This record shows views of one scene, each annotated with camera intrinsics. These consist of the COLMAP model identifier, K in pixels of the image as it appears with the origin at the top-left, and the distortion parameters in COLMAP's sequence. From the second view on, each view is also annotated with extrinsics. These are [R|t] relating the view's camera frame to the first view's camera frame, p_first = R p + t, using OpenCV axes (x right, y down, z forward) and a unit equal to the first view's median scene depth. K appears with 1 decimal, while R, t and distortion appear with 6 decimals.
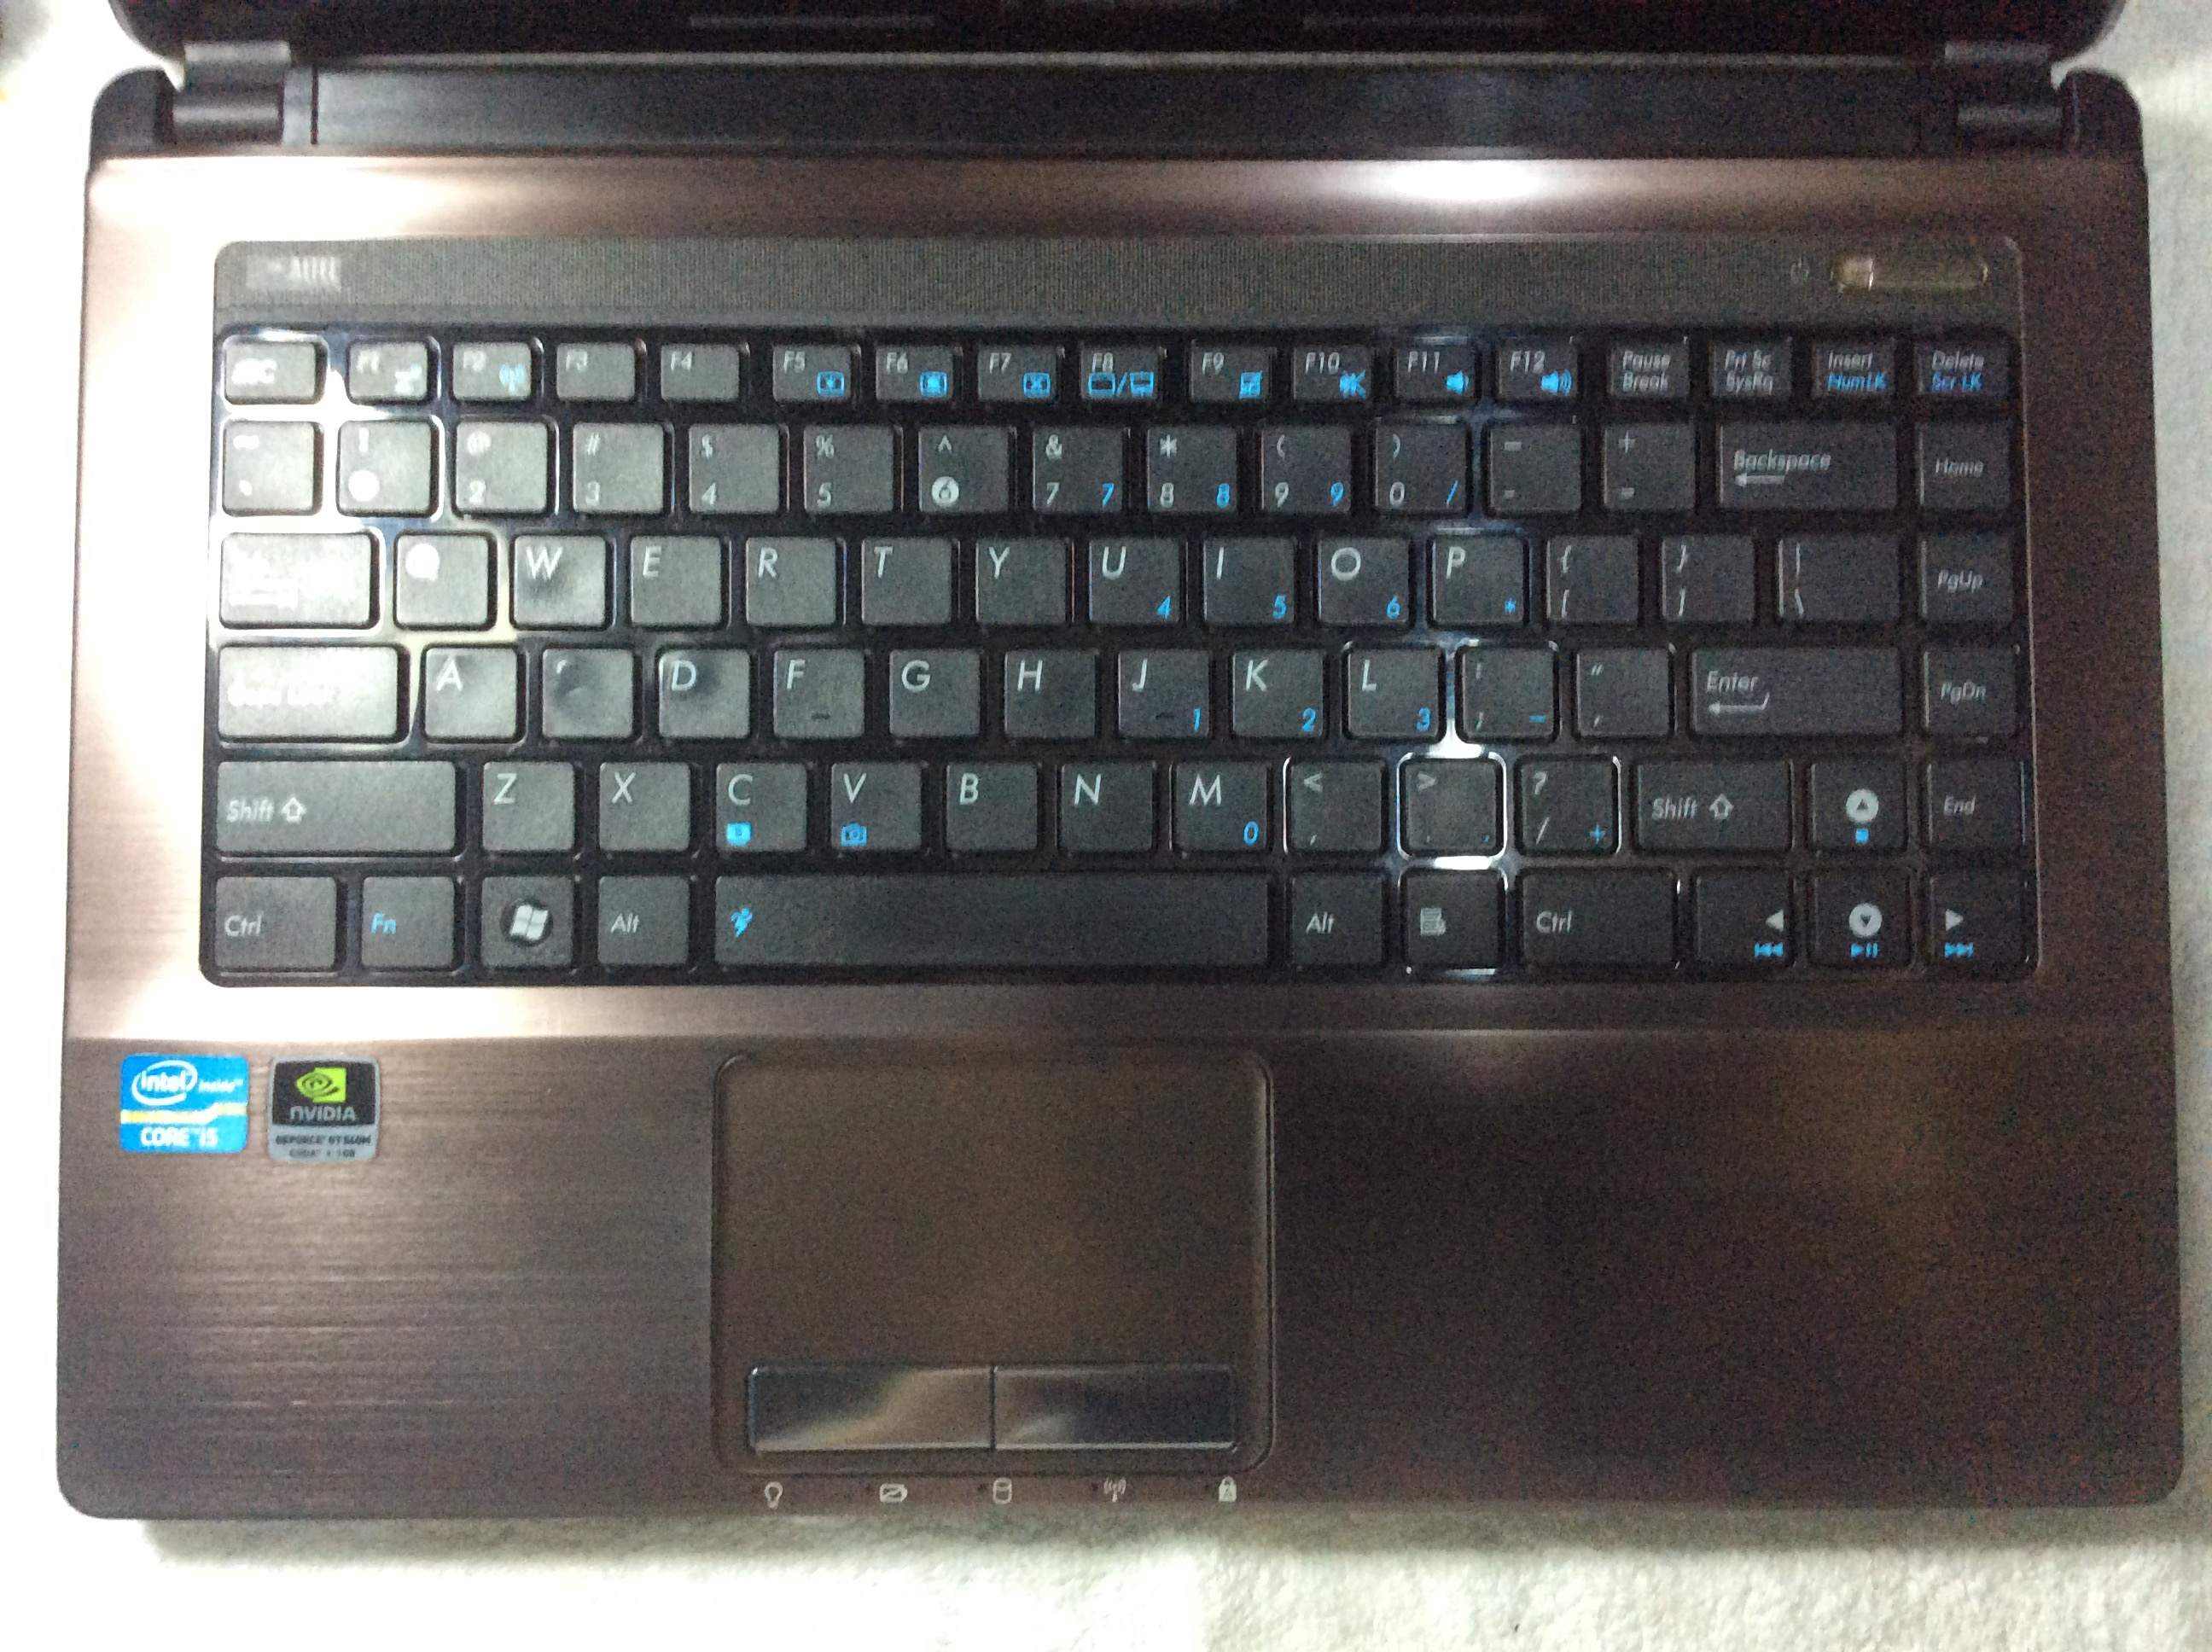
lens RADIAL K [[1862.3, 0, 1106.0], [0, 1862.3, 826.0], [0, 0, 1]] dist [0.123711, -0.173468]
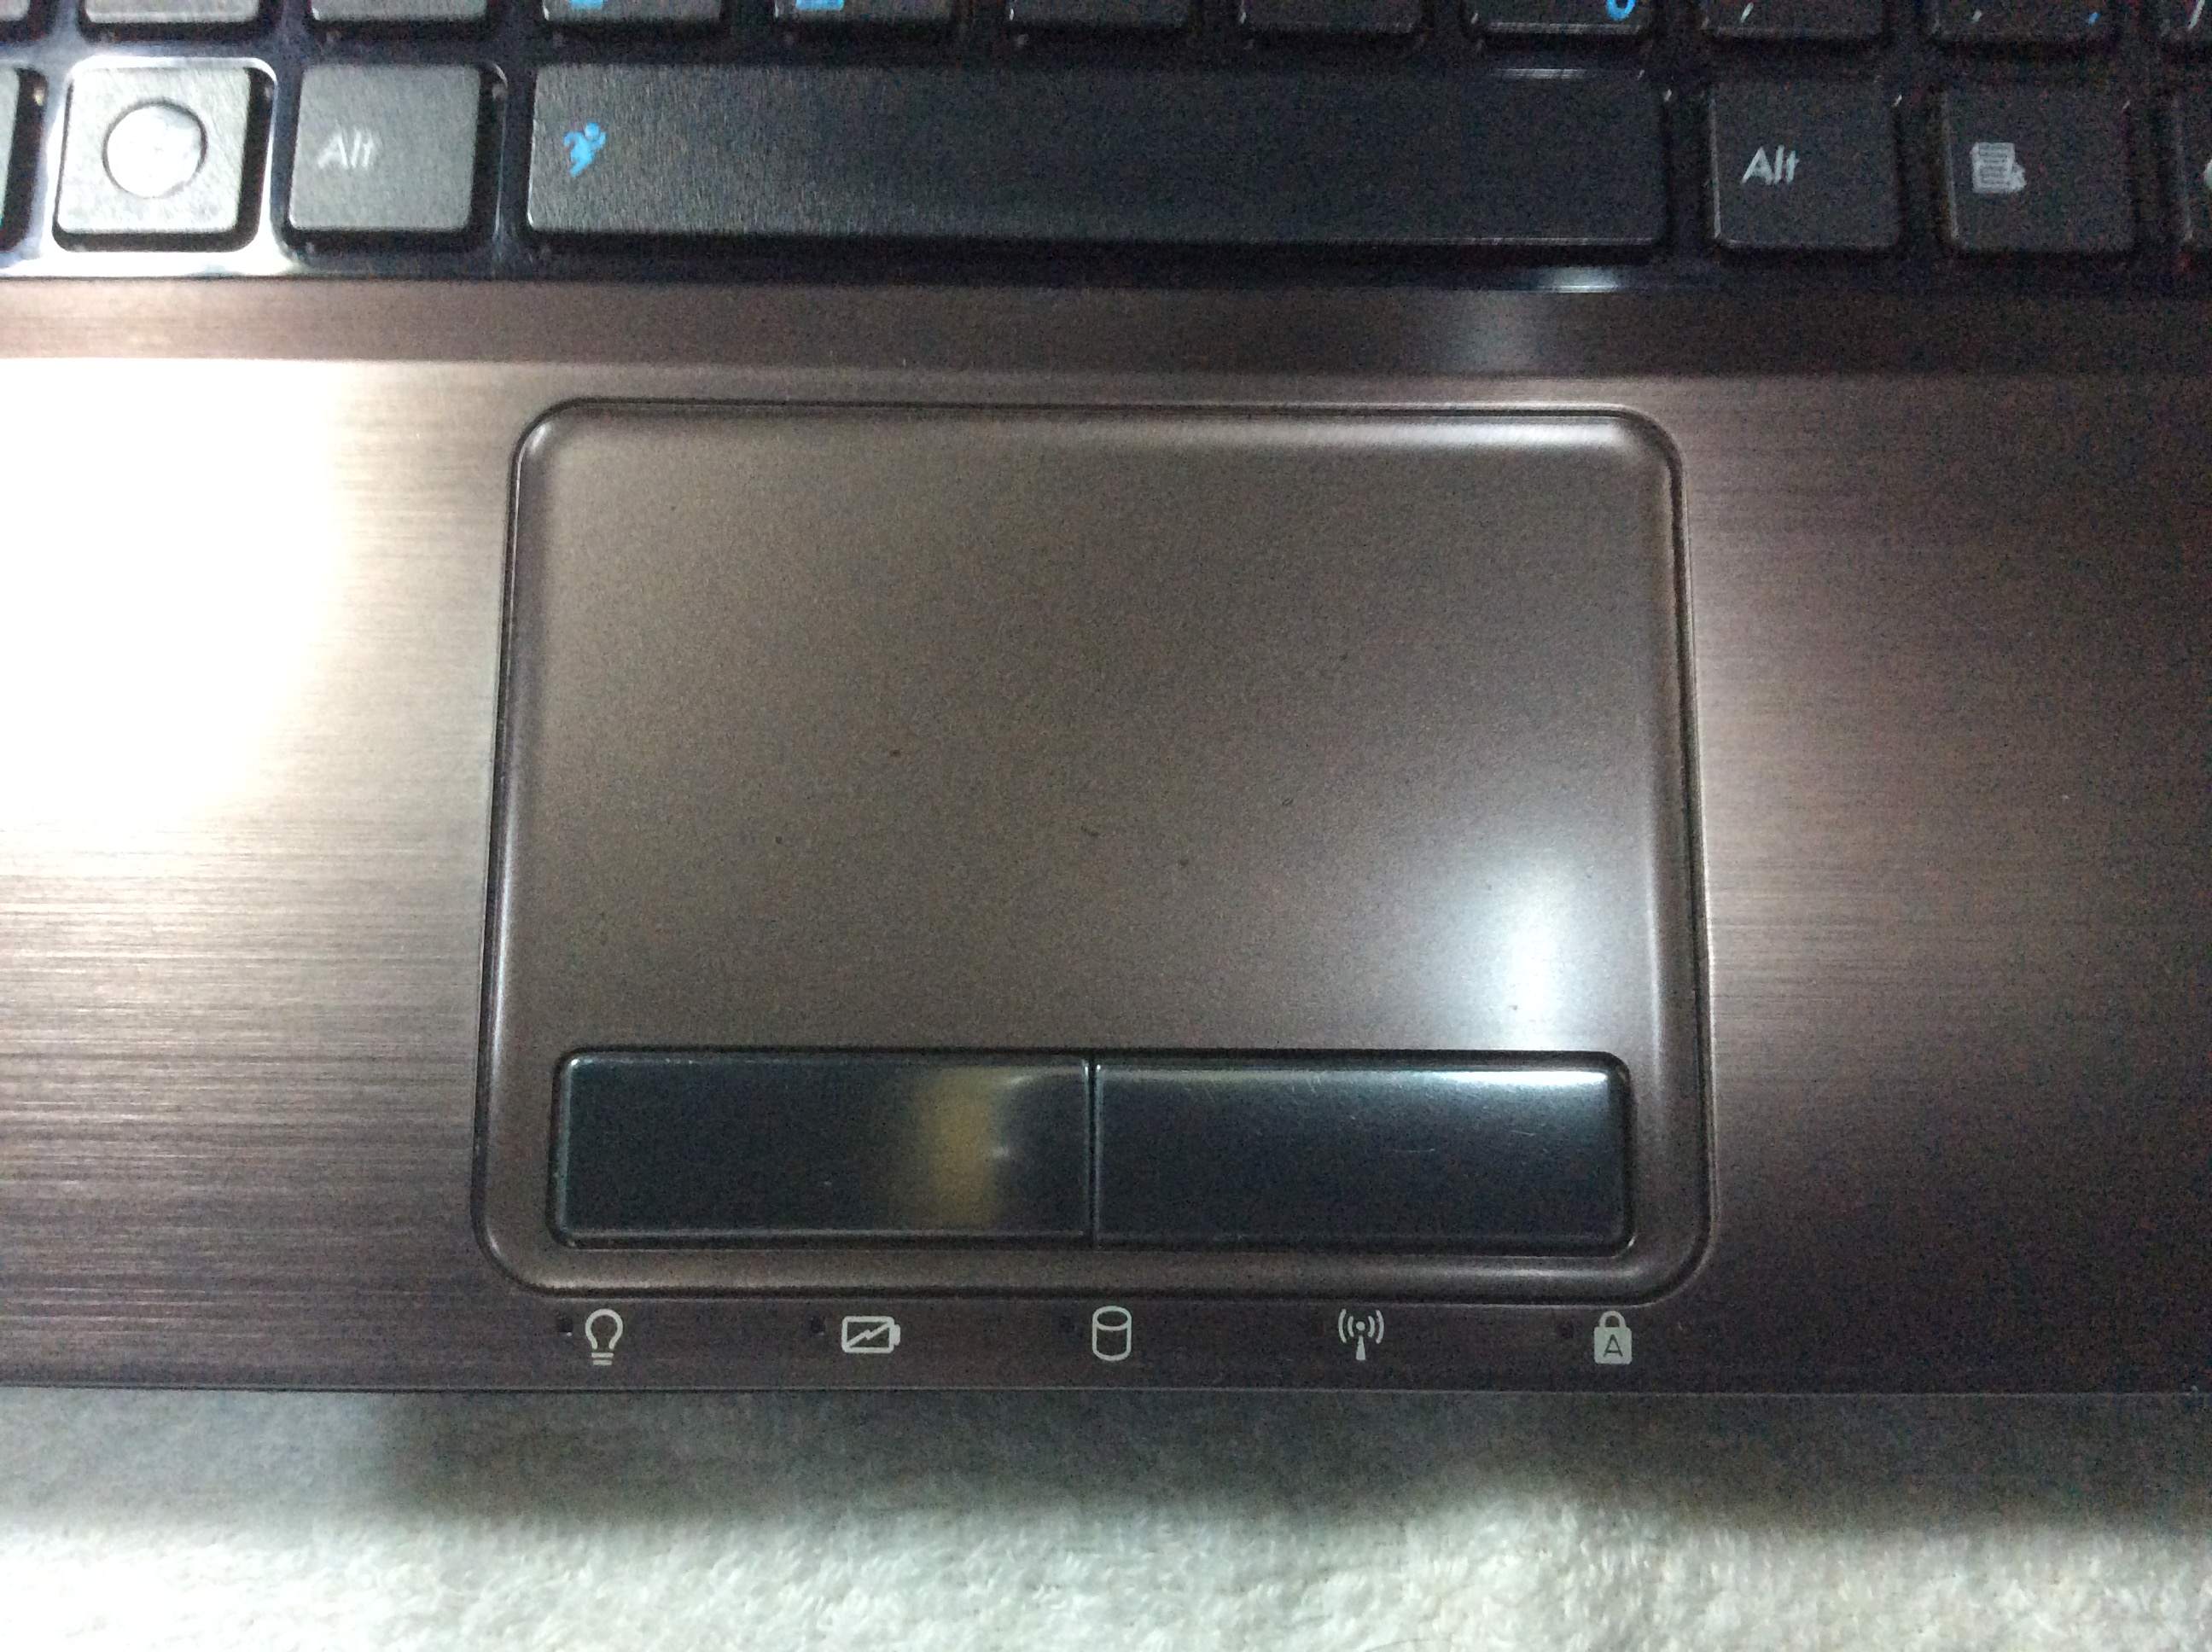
lens RADIAL K [[1969.8, 0, 1199.7], [0, 1969.8, 818.3], [0, 0, 1]] dist [0.091321, -0.196557]
pose [[0.999889, -0.001729, -0.014815, -0.026002], [-0.000369, 0.990088, -0.140446, 0.287094], [0.014911, 0.140436, 0.989978, 0.497616]]
